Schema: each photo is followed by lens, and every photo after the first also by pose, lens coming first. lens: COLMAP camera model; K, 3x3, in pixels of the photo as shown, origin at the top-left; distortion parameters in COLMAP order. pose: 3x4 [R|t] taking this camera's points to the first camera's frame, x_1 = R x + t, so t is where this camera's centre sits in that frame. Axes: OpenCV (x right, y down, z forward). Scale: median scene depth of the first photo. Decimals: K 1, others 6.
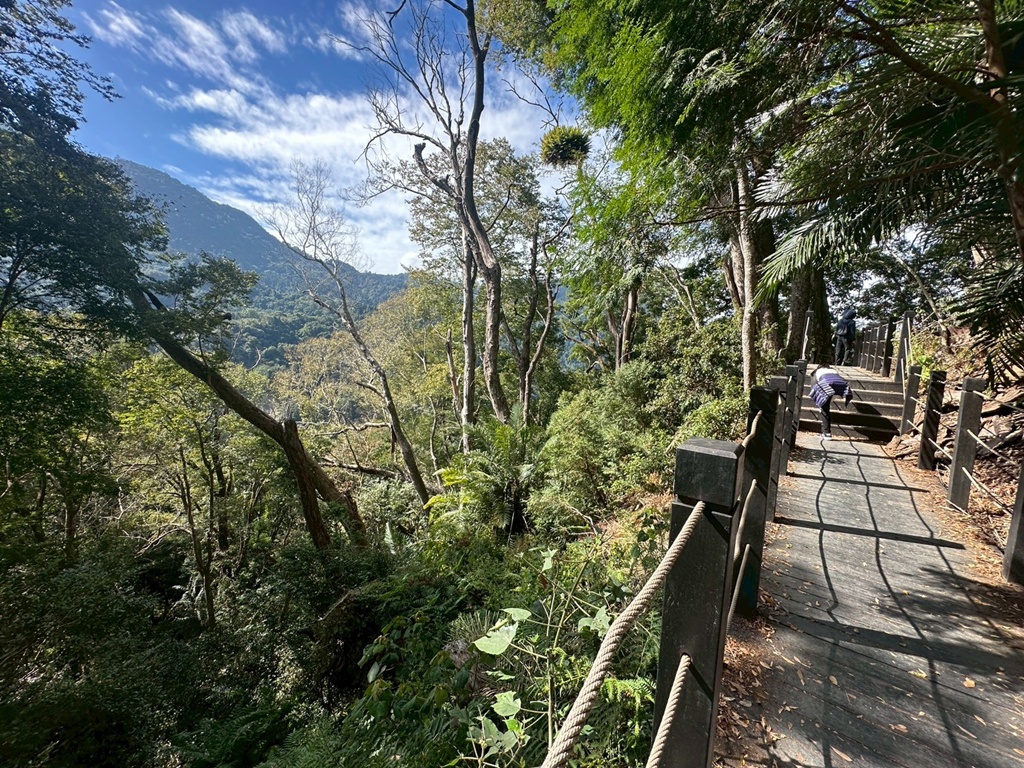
lens RADIAL K [[408.6, 0, 512.0], [0, 408.6, 384.0], [0, 0, 1]] dist [-0.000433, 0.000037]
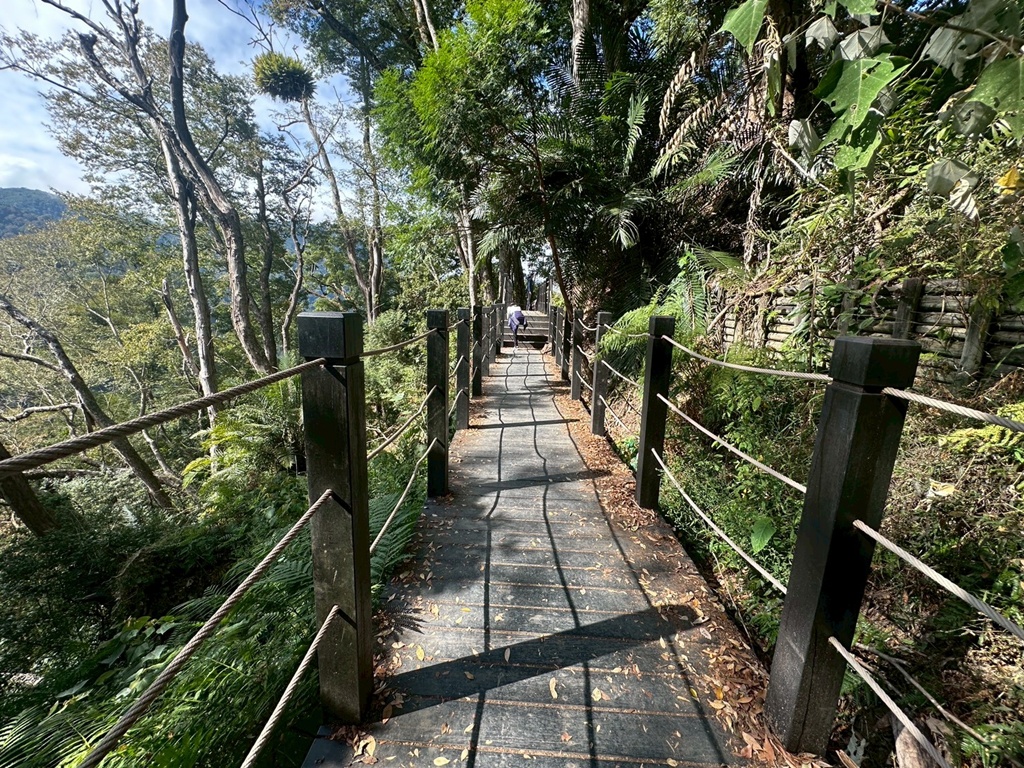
lens RADIAL K [[408.6, 0, 512.0], [0, 408.6, 384.0], [0, 0, 1]] dist [-0.000433, 0.000037]
pose [[0.819714, -0.120924, 0.559863, -0.063961], [0.060384, 0.990257, 0.125475, 0.016505], [-0.569581, -0.069047, 0.819030, -0.114825]]
